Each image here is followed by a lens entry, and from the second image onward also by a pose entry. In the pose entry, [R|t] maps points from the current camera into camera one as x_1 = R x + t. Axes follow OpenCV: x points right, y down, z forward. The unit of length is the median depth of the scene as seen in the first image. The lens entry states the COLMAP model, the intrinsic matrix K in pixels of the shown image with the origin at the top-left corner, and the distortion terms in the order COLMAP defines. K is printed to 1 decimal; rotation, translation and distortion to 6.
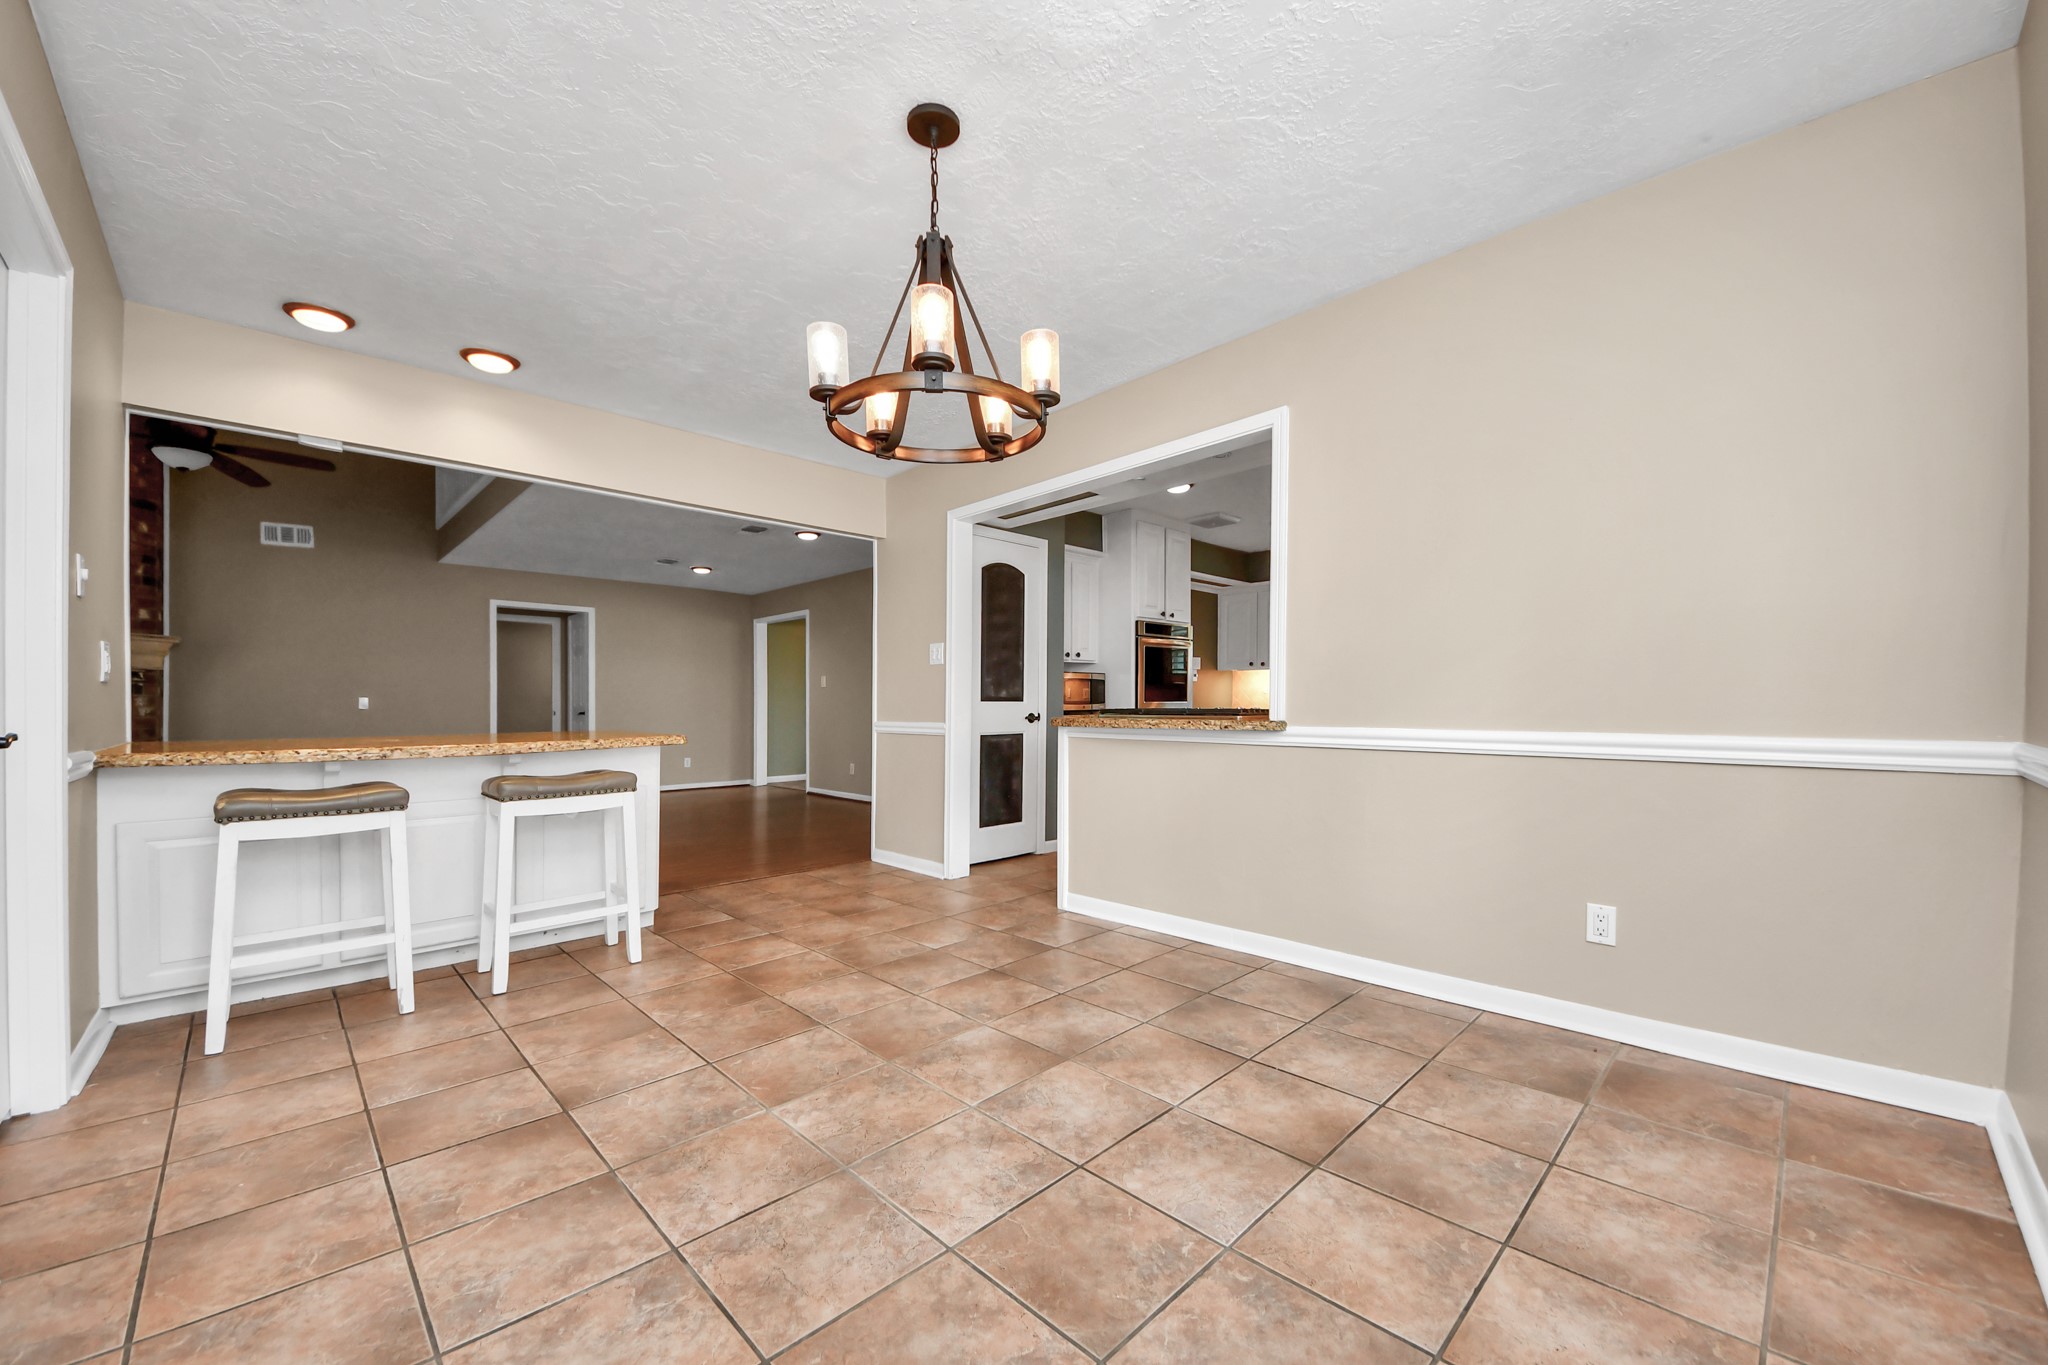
lens RADIAL K [[771.8, 0, 1025.9], [0, 771.8, 650.5], [0, 0, 1]] dist [0.057794, -0.031802]
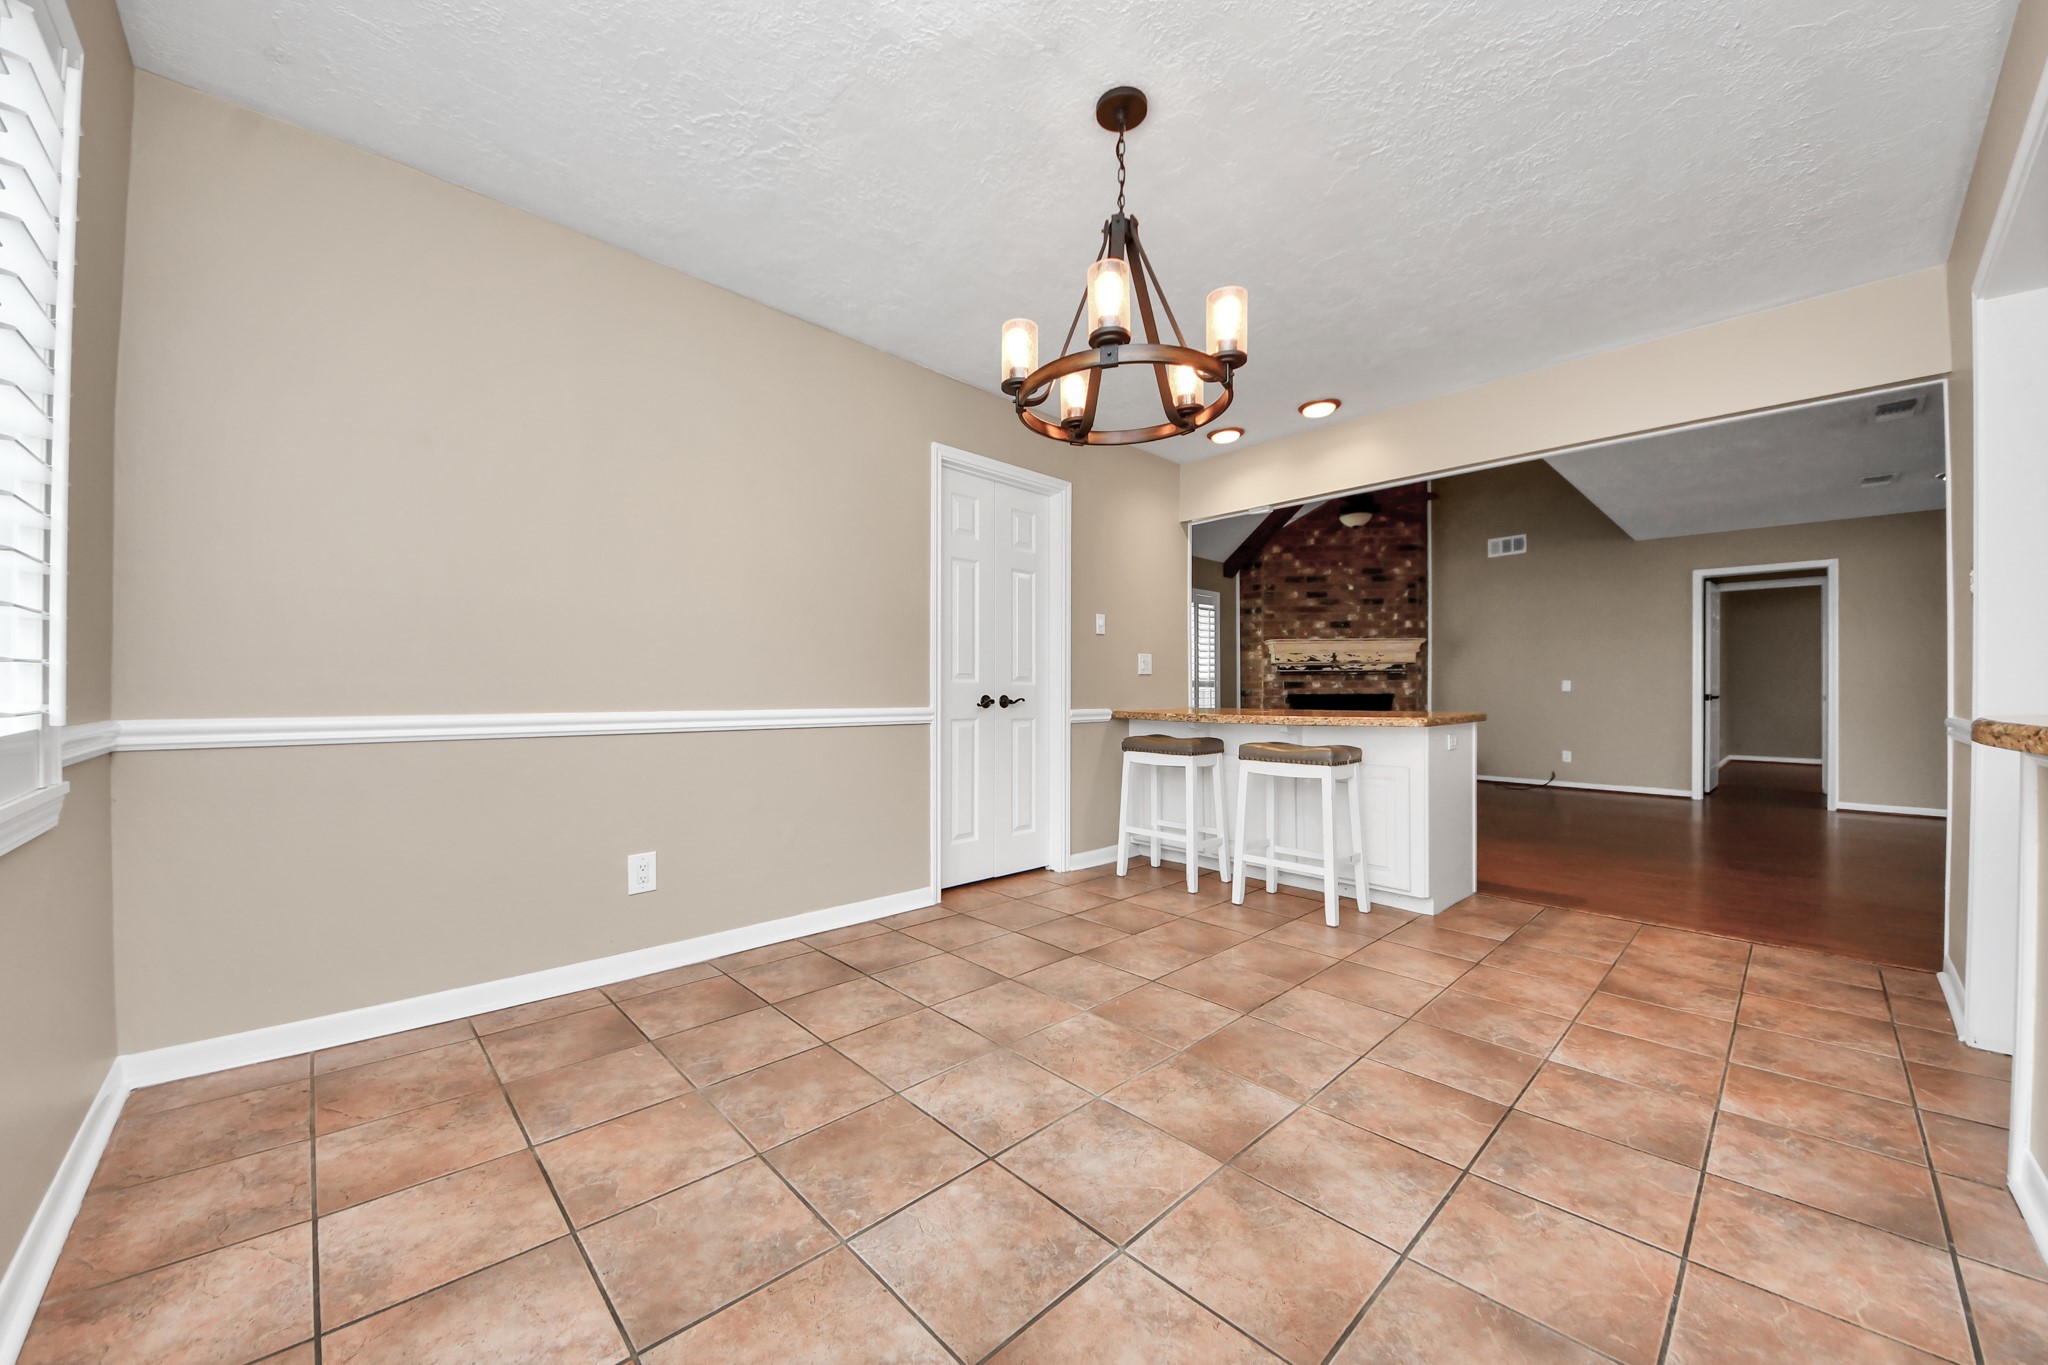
lens RADIAL K [[750.0, 0, 1009.7], [0, 750.0, 689.9], [0, 0, 1]] dist [0.055856, -0.028623]
pose [[-0.029645, 0.003112, -0.999556, 0.809842], [0.072570, 0.997363, 0.000953, 0.050328], [0.996923, -0.072509, -0.029793, 0.858910]]
